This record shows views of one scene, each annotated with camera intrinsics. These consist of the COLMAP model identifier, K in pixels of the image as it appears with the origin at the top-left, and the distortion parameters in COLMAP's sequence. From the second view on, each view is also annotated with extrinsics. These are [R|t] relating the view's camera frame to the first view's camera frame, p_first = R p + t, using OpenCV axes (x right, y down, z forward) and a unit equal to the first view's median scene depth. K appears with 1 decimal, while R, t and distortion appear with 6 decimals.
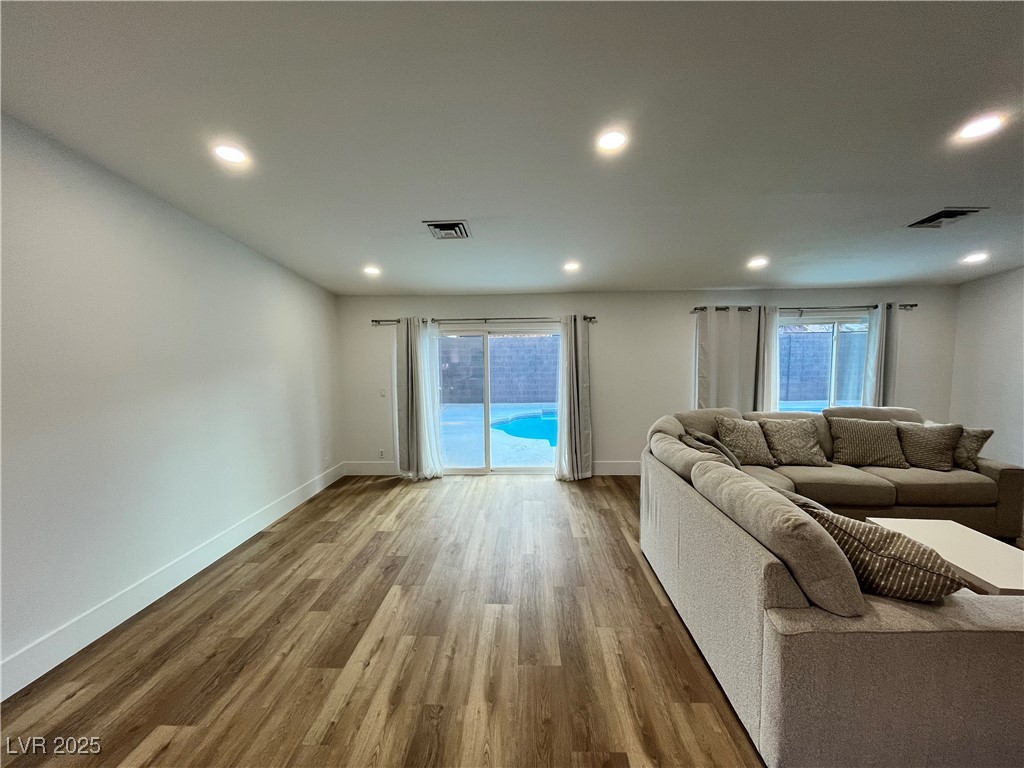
lens RADIAL K [[413.9, 0, 511.0], [0, 413.9, 385.3], [0, 0, 1]] dist [-0.001270, -0.000531]
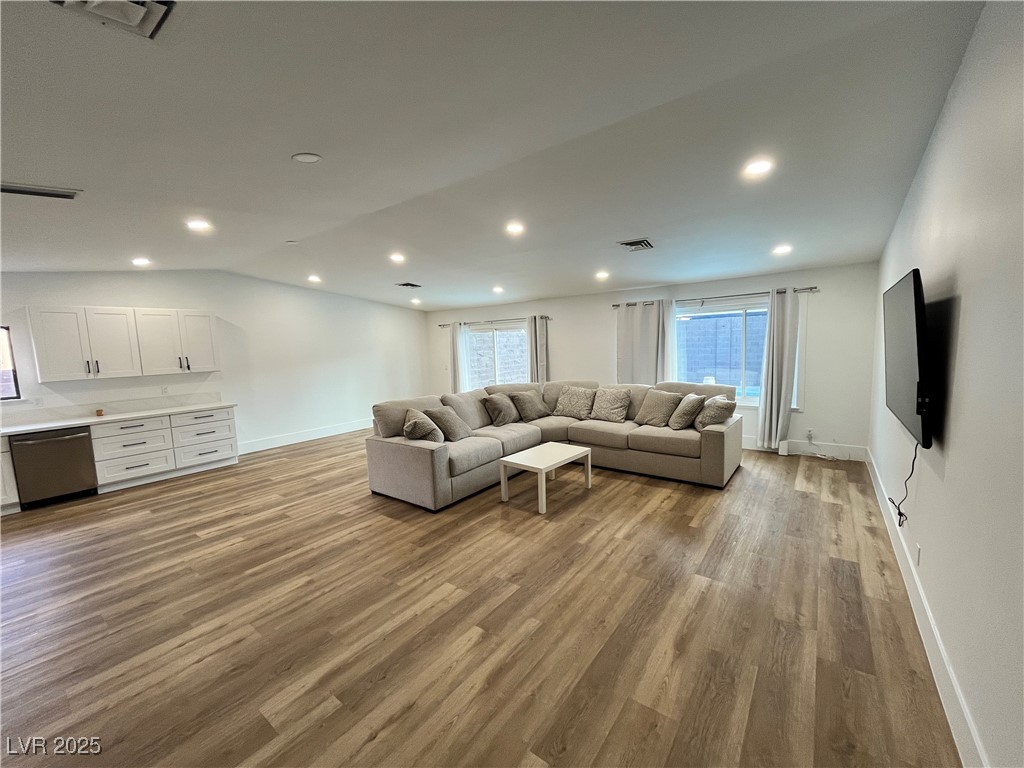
lens RADIAL K [[413.9, 0, 512.2], [0, 413.9, 386.4], [0, 0, 1]] dist [-0.001270, -0.000531]
pose [[0.817084, 0.042349, -0.574962, 1.308242], [-0.015782, 0.998568, 0.051121, 0.009178], [0.576303, -0.032696, 0.816582, -0.351588]]
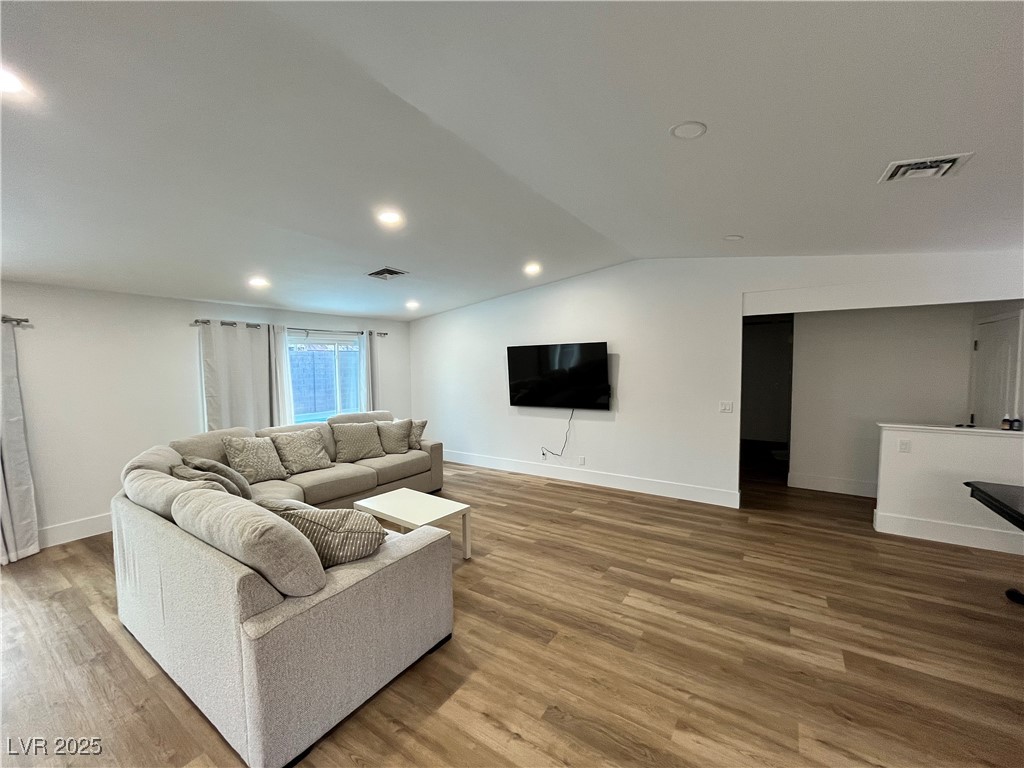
lens RADIAL K [[413.9, 0, 510.0], [0, 413.9, 385.7], [0, 0, 1]] dist [-0.001270, -0.000531]
pose [[0.522132, -0.038641, 0.851989, 0.044308], [0.069393, 0.997586, 0.002717, -0.000990], [-0.850037, 0.057703, 0.523552, -0.053583]]
